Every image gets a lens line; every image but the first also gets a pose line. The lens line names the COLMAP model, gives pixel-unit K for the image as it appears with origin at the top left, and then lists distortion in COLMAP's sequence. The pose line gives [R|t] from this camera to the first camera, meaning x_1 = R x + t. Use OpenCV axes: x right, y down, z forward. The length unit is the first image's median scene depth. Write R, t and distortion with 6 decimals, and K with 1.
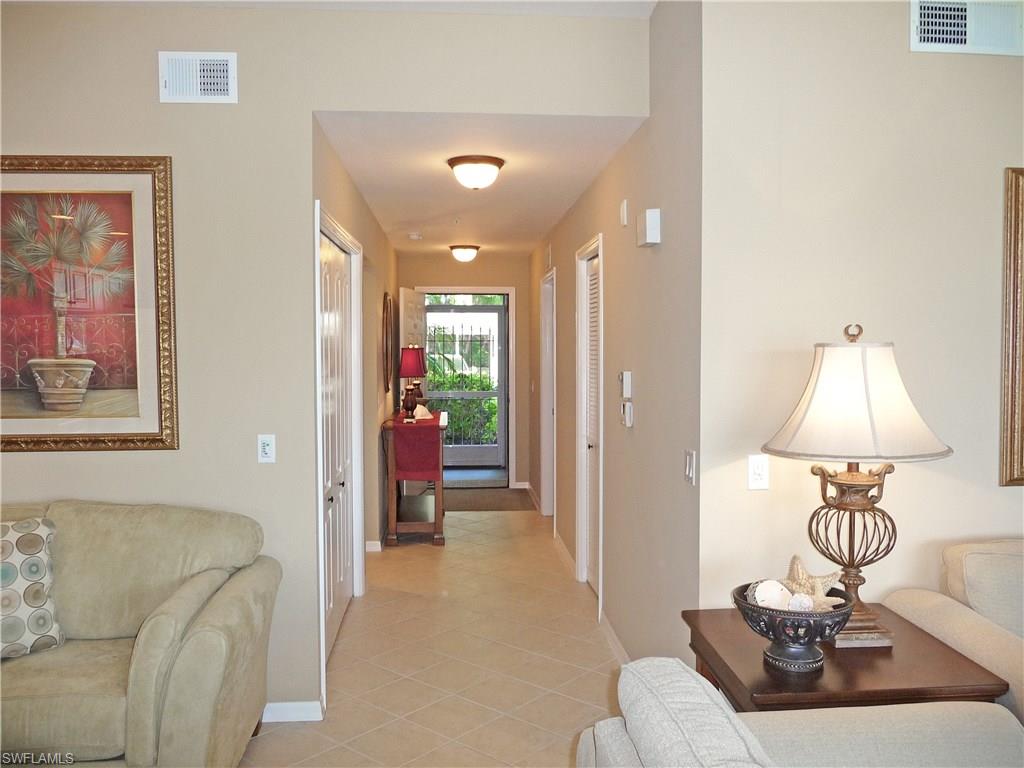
lens RADIAL K [[841.8, 0, 512.9], [0, 841.8, 378.1], [0, 0, 1]] dist [-0.048443, 0.055072]
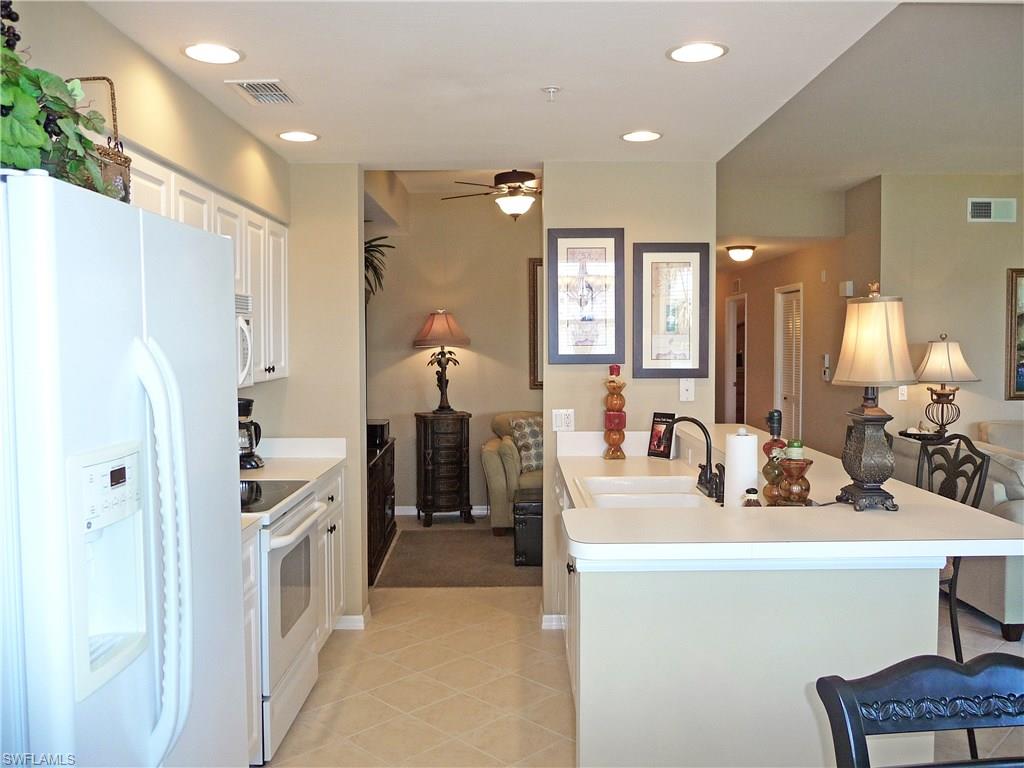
lens RADIAL K [[841.8, 0, 512.9], [0, 841.8, 378.1], [0, 0, 1]] dist [-0.048443, 0.055072]
pose [[0.997534, 0.002985, -0.070118, -0.570350], [-0.002591, 0.999980, 0.005711, 0.047601], [0.070134, -0.005515, 0.997522, -1.287155]]
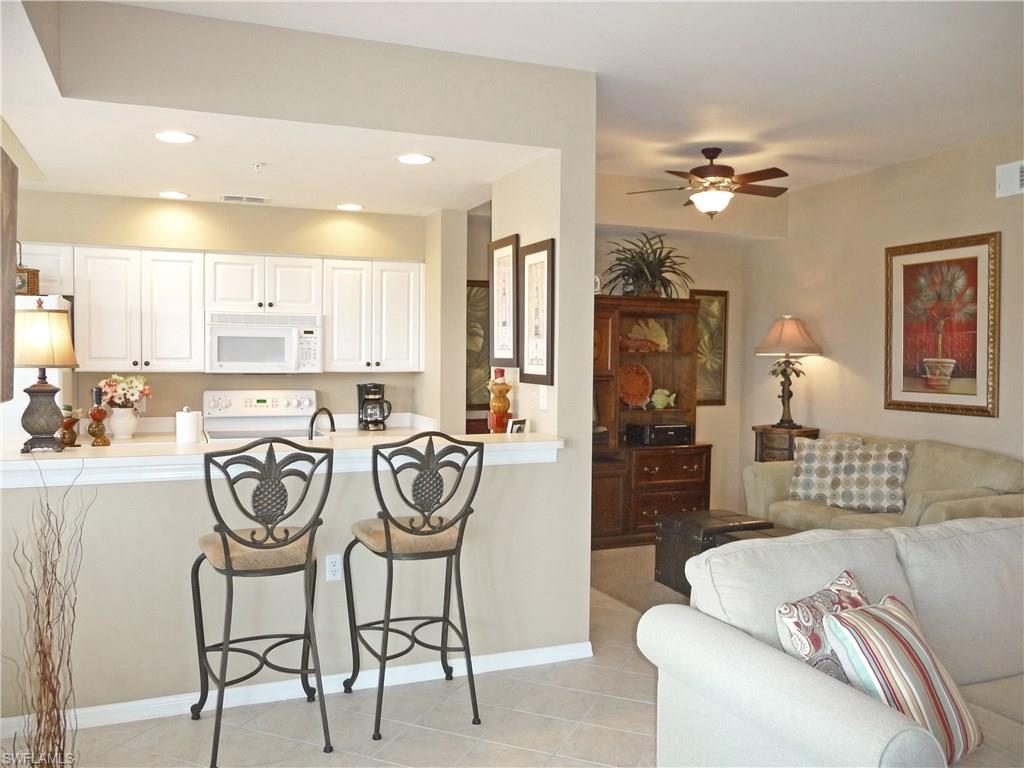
lens RADIAL K [[841.8, 0, 512.9], [0, 841.8, 378.1], [0, 0, 1]] dist [-0.048443, 0.055072]
pose [[0.311984, 0.035636, -0.949419, 0.812564], [-0.046215, 0.998683, 0.022299, 0.018560], [0.948963, 0.036921, 0.313220, -0.357478]]
